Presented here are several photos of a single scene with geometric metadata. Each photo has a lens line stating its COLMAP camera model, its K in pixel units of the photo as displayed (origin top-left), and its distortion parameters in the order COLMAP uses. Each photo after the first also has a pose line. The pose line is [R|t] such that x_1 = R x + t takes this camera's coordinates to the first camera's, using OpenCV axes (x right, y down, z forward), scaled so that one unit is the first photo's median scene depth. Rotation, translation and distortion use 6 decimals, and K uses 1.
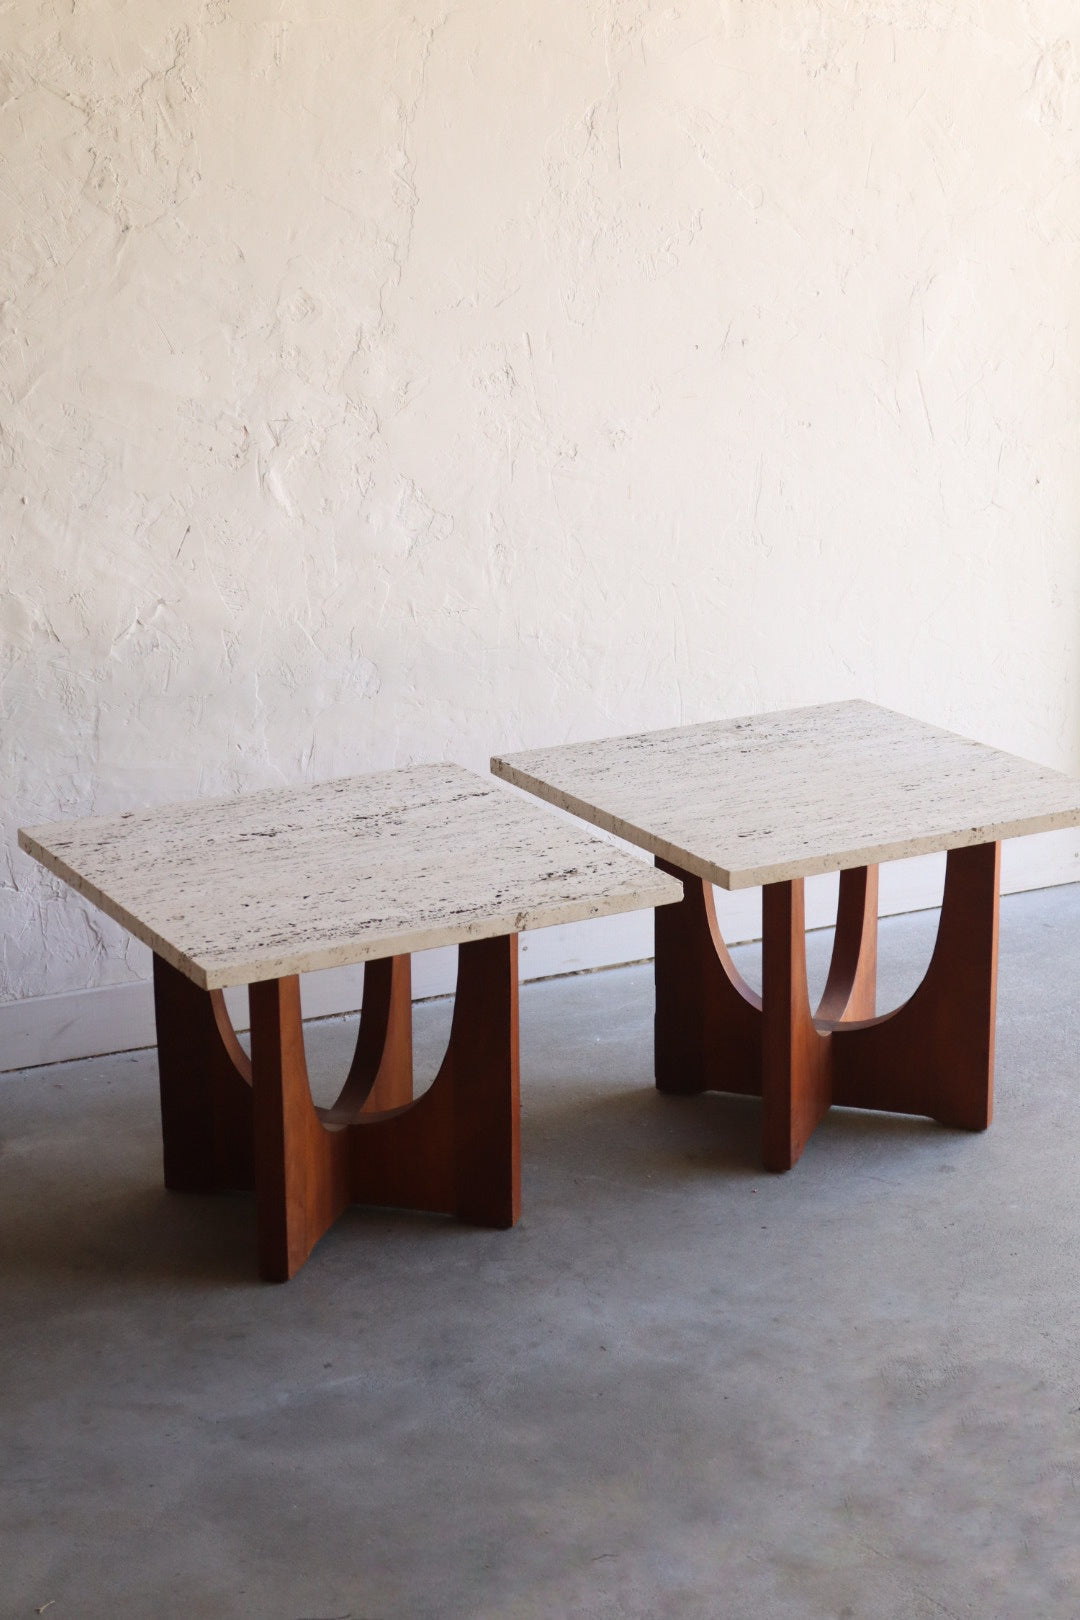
lens RADIAL K [[3064.0, 0, 546.7], [0, 3064.0, 806.4], [0, 0, 1]] dist [0.102971, 0.000000]
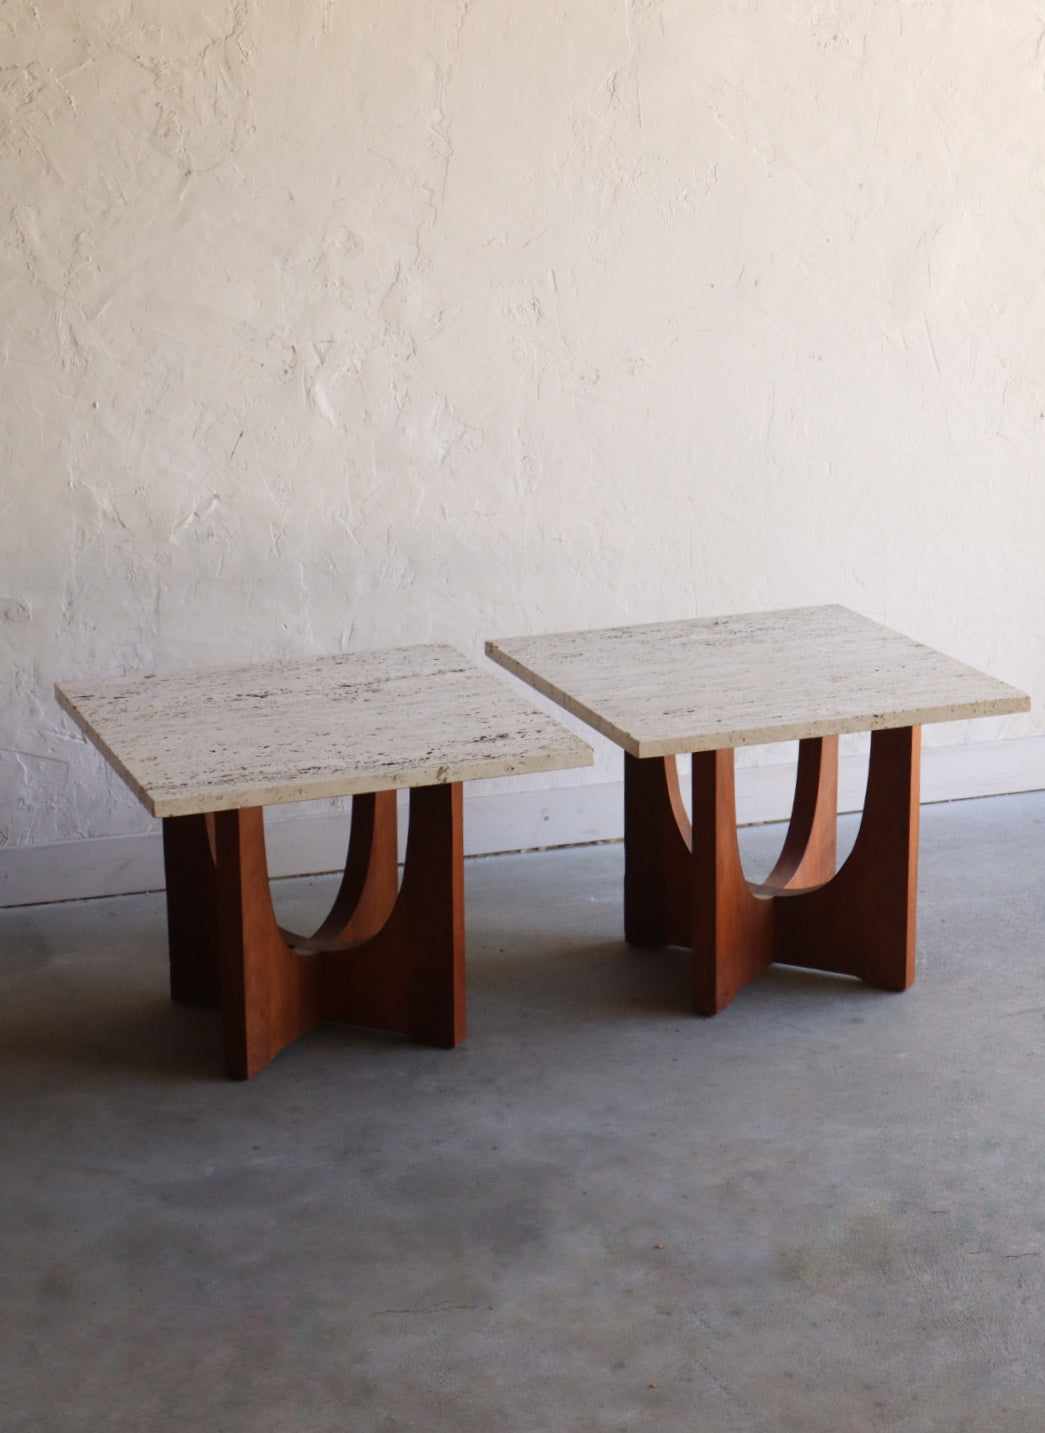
lens RADIAL K [[2970.1, 0, 525.9], [0, 2970.1, 695.3], [0, 0, 1]] dist [0.089433, 0.000000]
pose [[0.990061, 0.039186, -0.135070, 0.144959], [-0.041298, 0.999064, -0.012868, 0.017492], [0.134440, 0.018318, 0.990752, -0.087324]]
